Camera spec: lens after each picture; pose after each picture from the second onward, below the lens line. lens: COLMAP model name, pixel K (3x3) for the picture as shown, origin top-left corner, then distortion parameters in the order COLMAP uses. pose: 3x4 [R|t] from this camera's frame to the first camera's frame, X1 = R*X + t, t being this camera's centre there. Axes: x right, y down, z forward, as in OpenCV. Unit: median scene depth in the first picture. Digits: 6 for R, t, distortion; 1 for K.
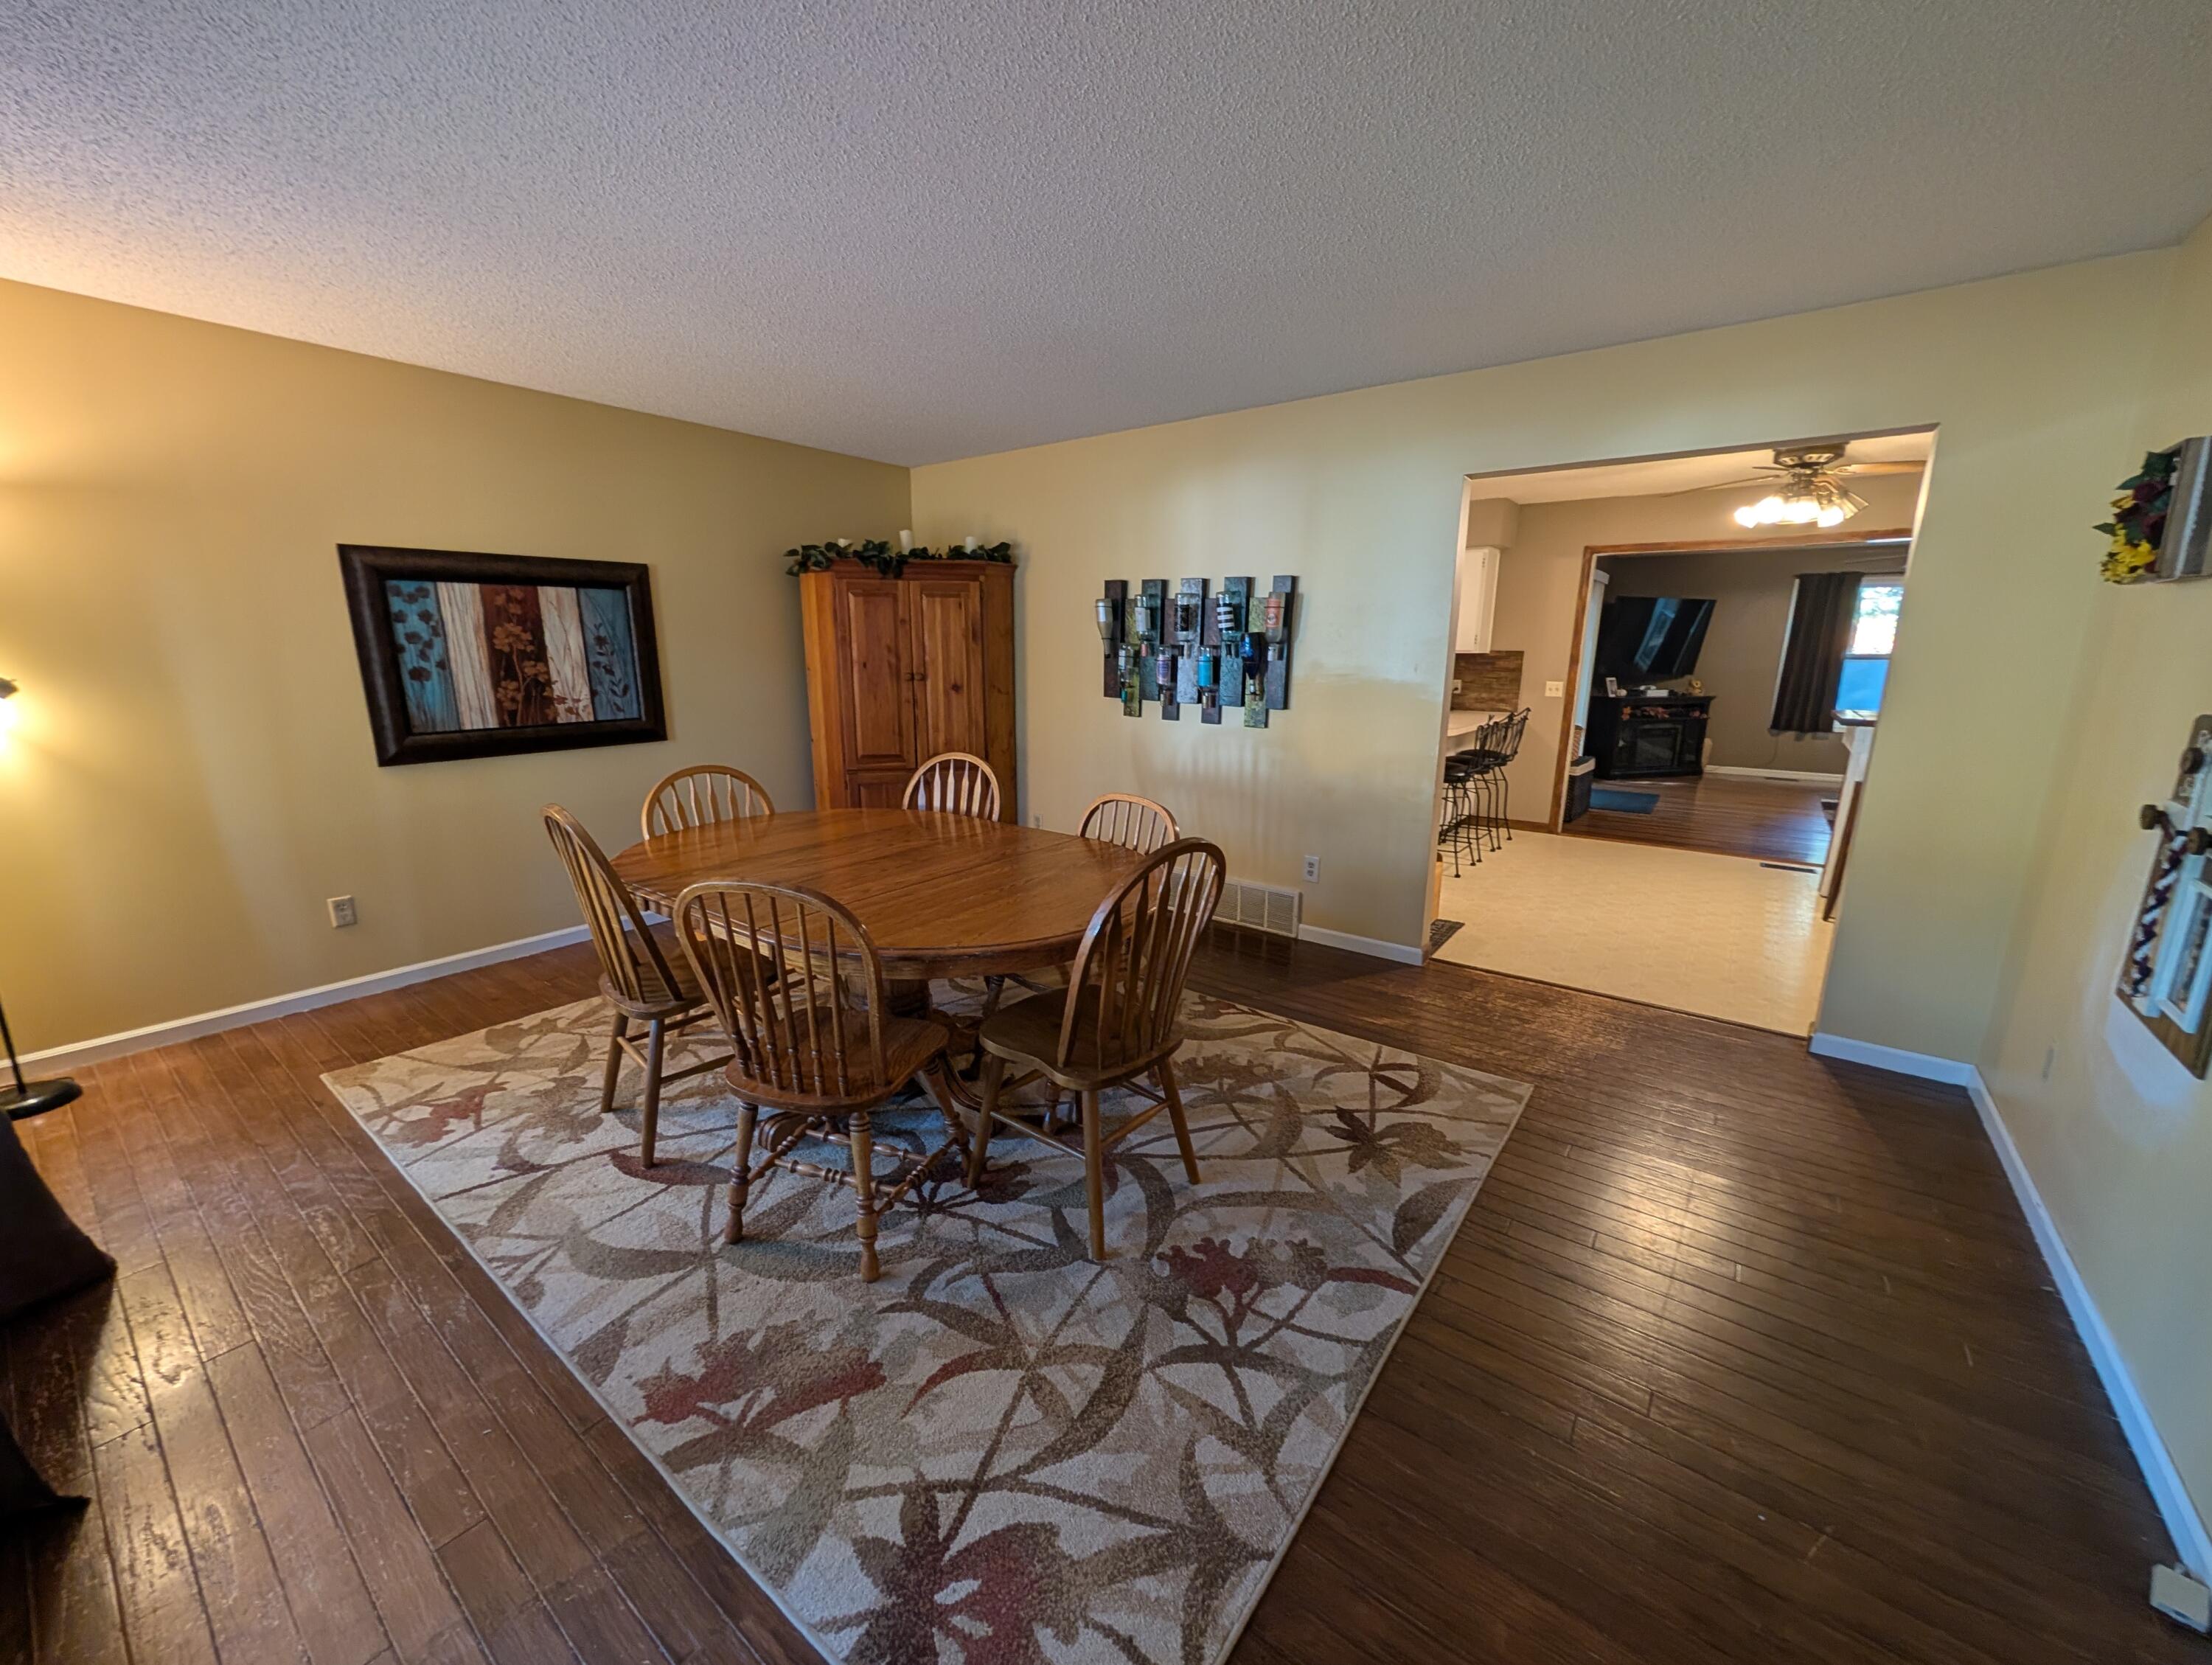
lens RADIAL K [[859.8, 0, 1108.6], [0, 859.8, 843.5], [0, 0, 1]] dist [0.001270, 0.000109]
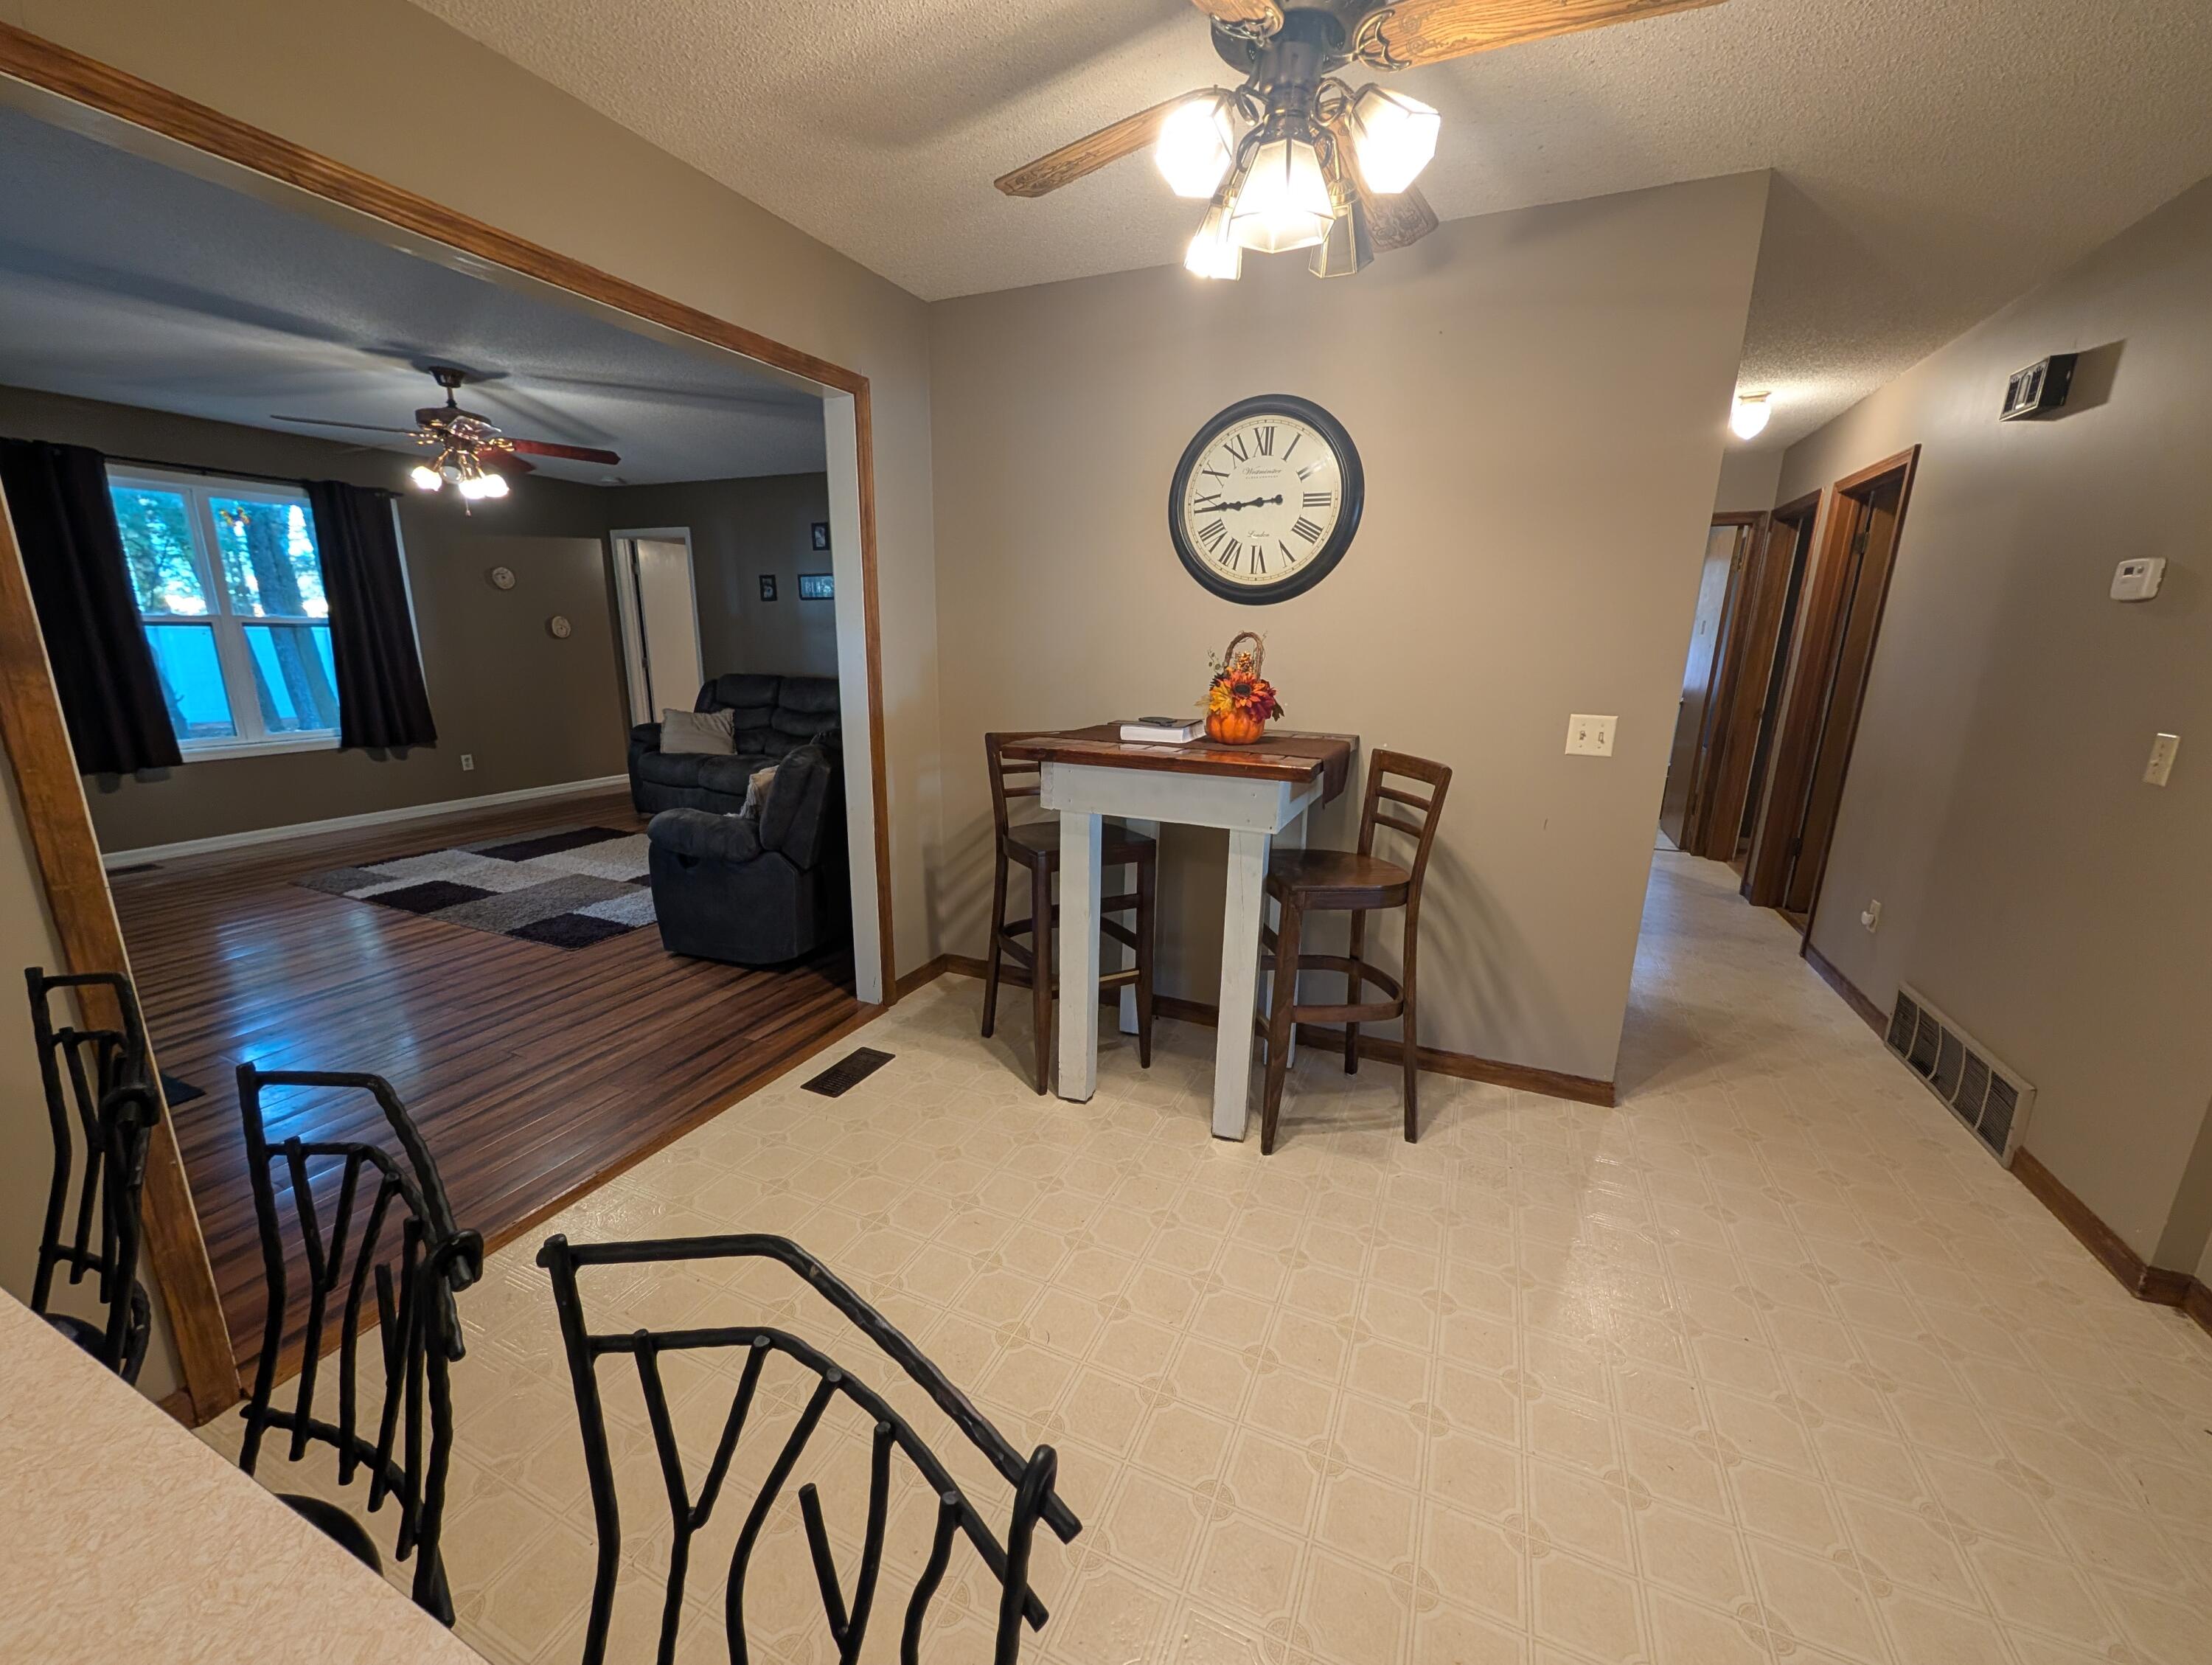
lens RADIAL K [[860.9, 0, 1100.5], [0, 860.9, 841.1], [0, 0, 1]] dist [-0.000310, -0.000031]
pose [[-0.221412, -0.239925, 0.945205, 0.482147], [0.201746, 0.937023, 0.285107, -0.286414], [-0.954084, 0.253817, -0.159064, 1.306256]]
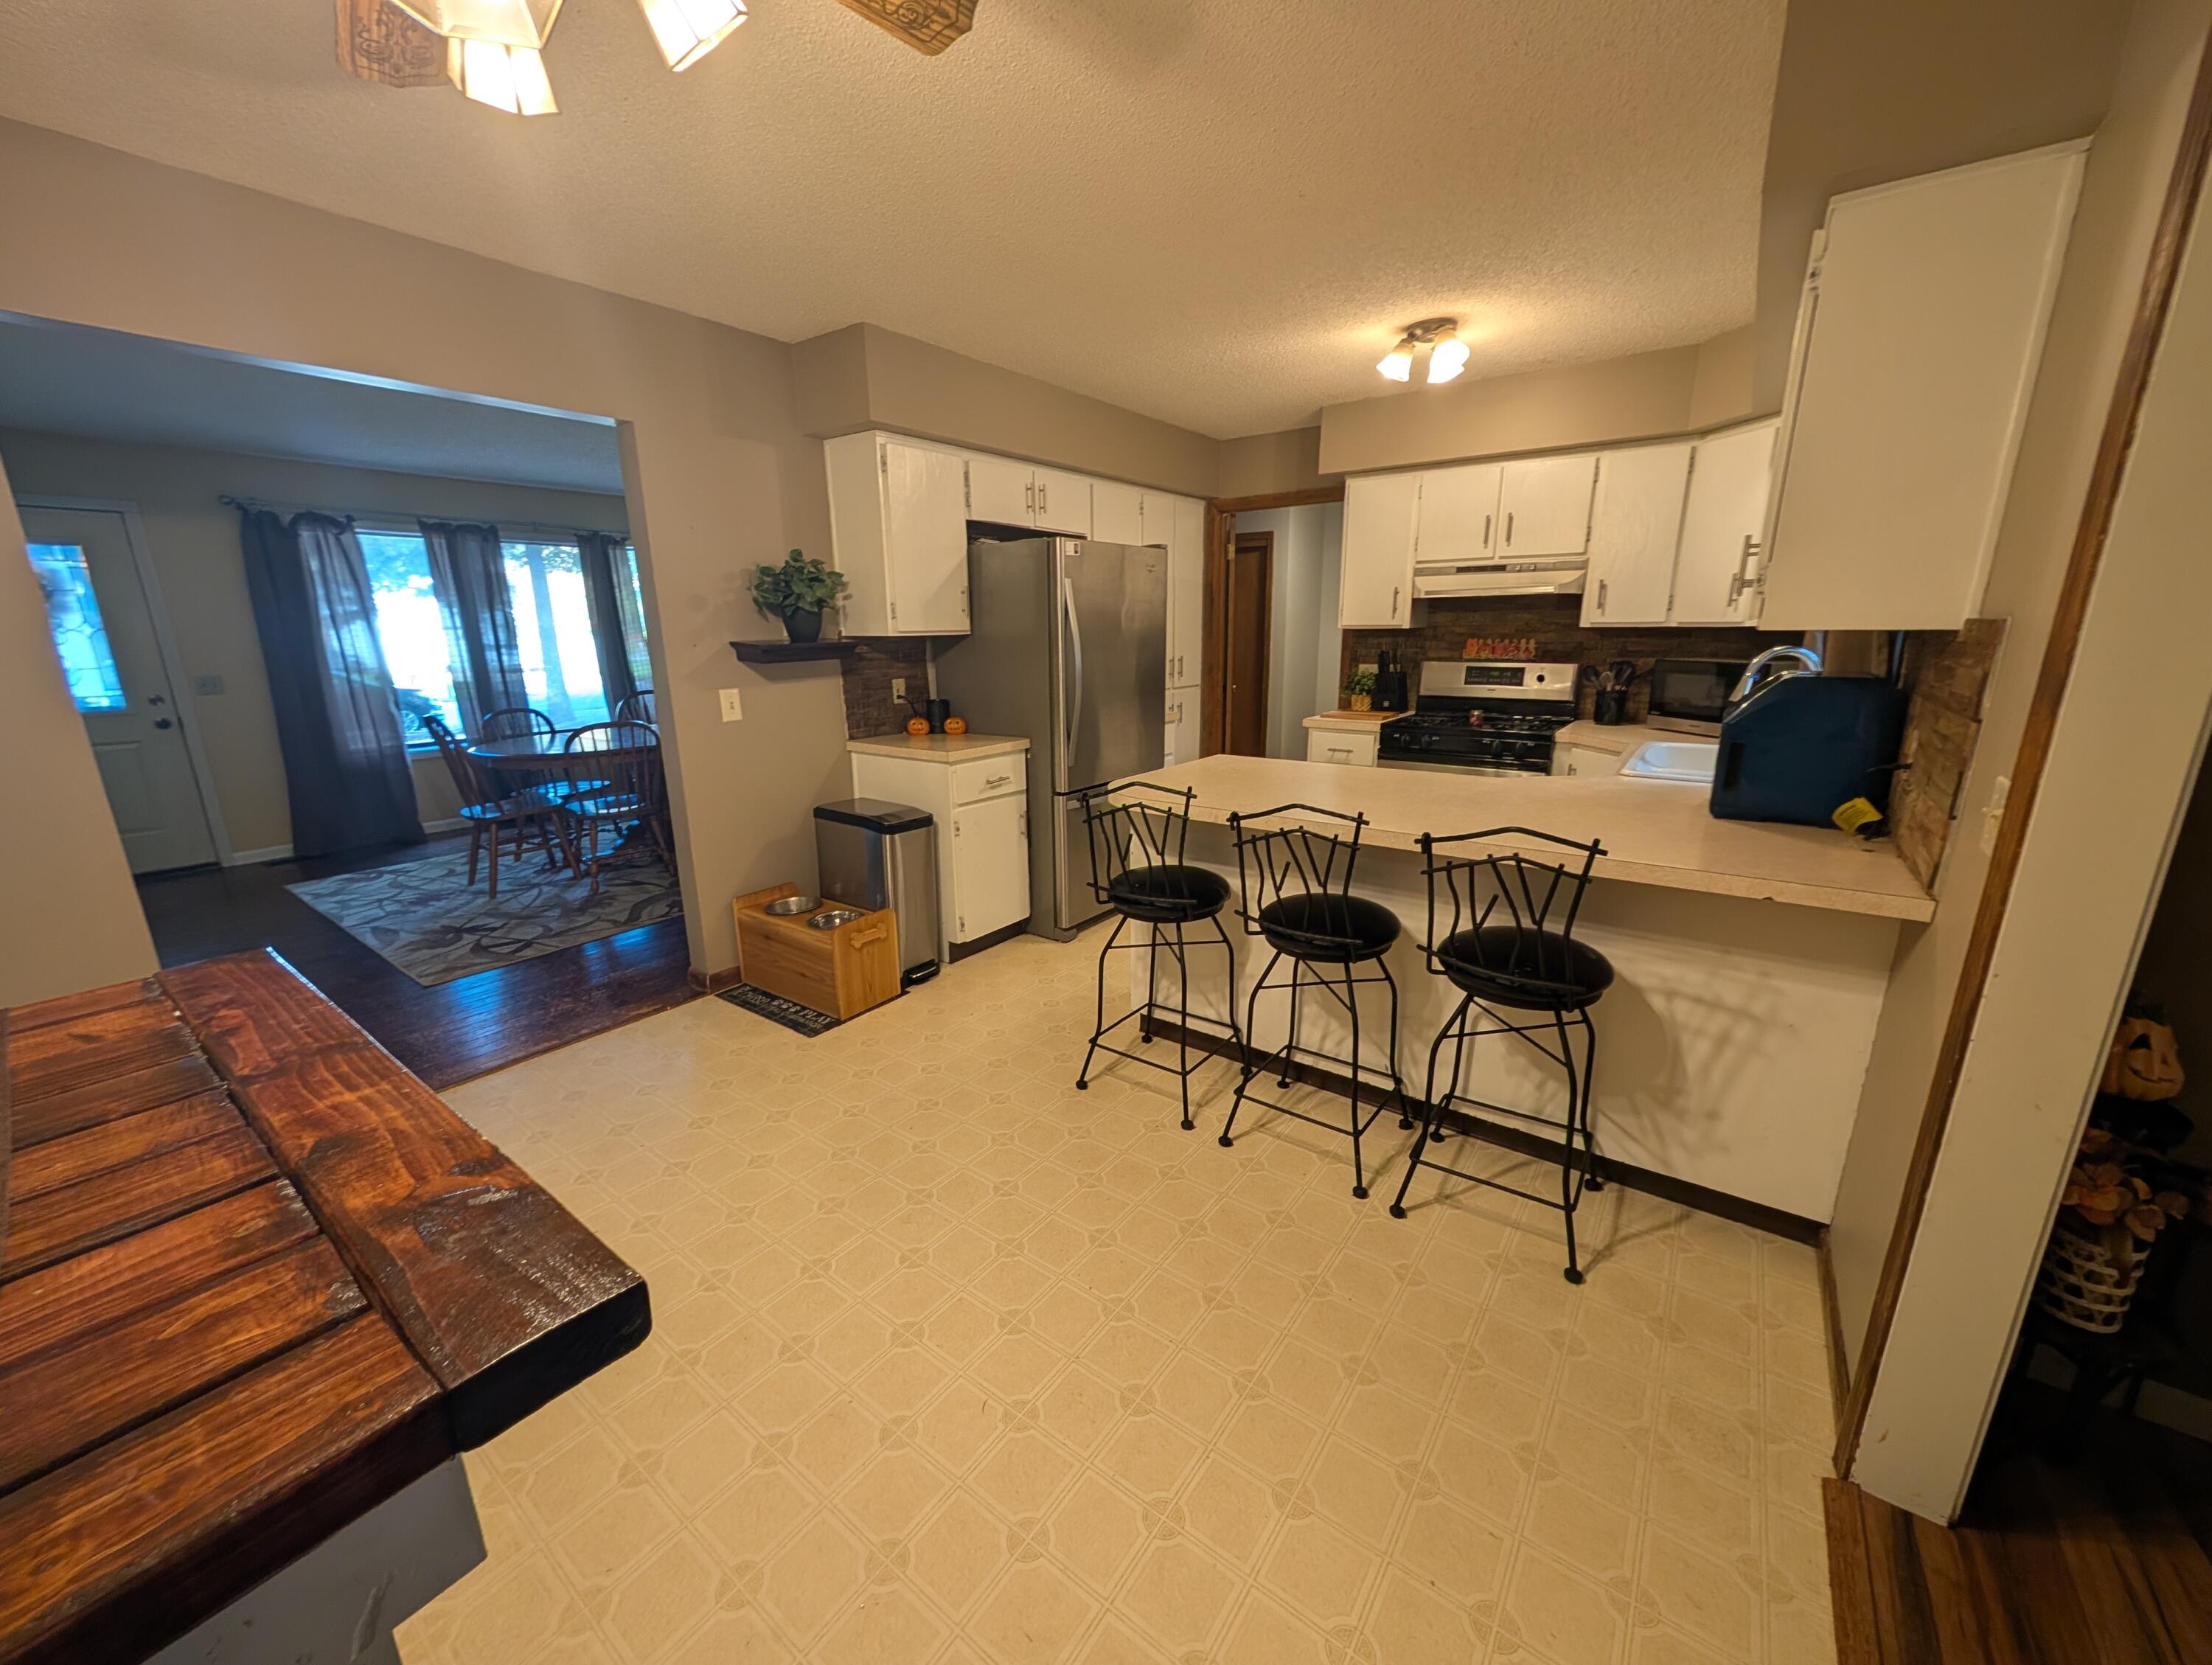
lens RADIAL K [[839.7, 0, 1105.0], [0, 839.7, 841.1], [0, 0, 1]] dist [0.001173, 0.000150]
pose [[0.006937, 0.237956, -0.971251, 1.148185], [-0.212639, 0.949412, 0.231087, -0.287843], [0.977106, 0.204923, 0.057184, 1.296704]]
